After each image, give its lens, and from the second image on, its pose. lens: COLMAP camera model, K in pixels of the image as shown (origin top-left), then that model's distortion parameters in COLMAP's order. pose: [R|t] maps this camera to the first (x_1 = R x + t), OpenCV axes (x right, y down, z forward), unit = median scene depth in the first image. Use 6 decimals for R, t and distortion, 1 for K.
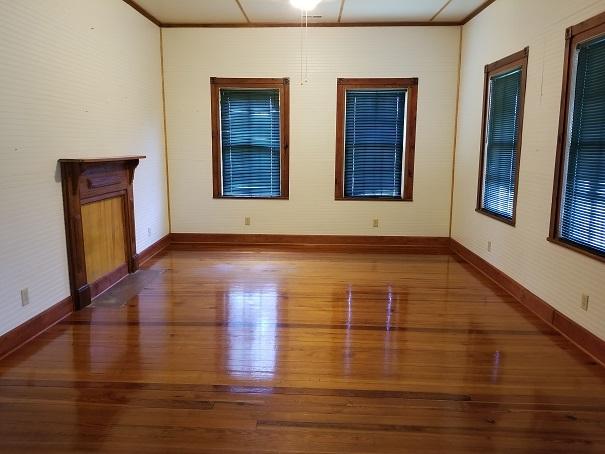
lens RADIAL K [[465.4, 0, 302.5], [0, 465.4, 227.0], [0, 0, 1]] dist [-0.000967, -0.003837]
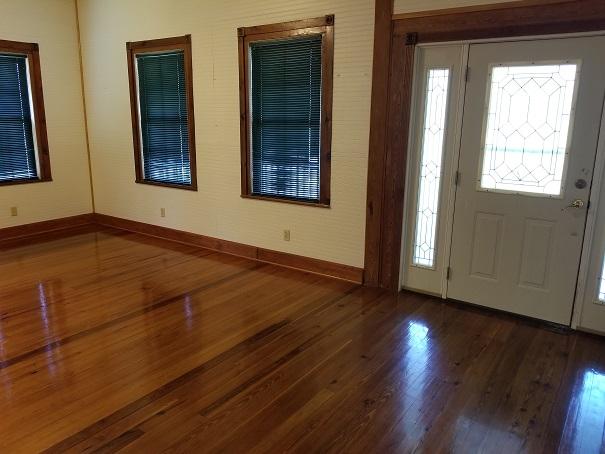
lens RADIAL K [[451.1, 0, 302.5], [0, 451.1, 227.0], [0, 0, 1]] dist [-0.000091, -0.059572]
pose [[0.529720, -0.180994, 0.828636, -0.331833], [0.129890, 0.982753, 0.131623, -0.024494], [-0.838168, 0.037908, 0.544093, 0.152803]]
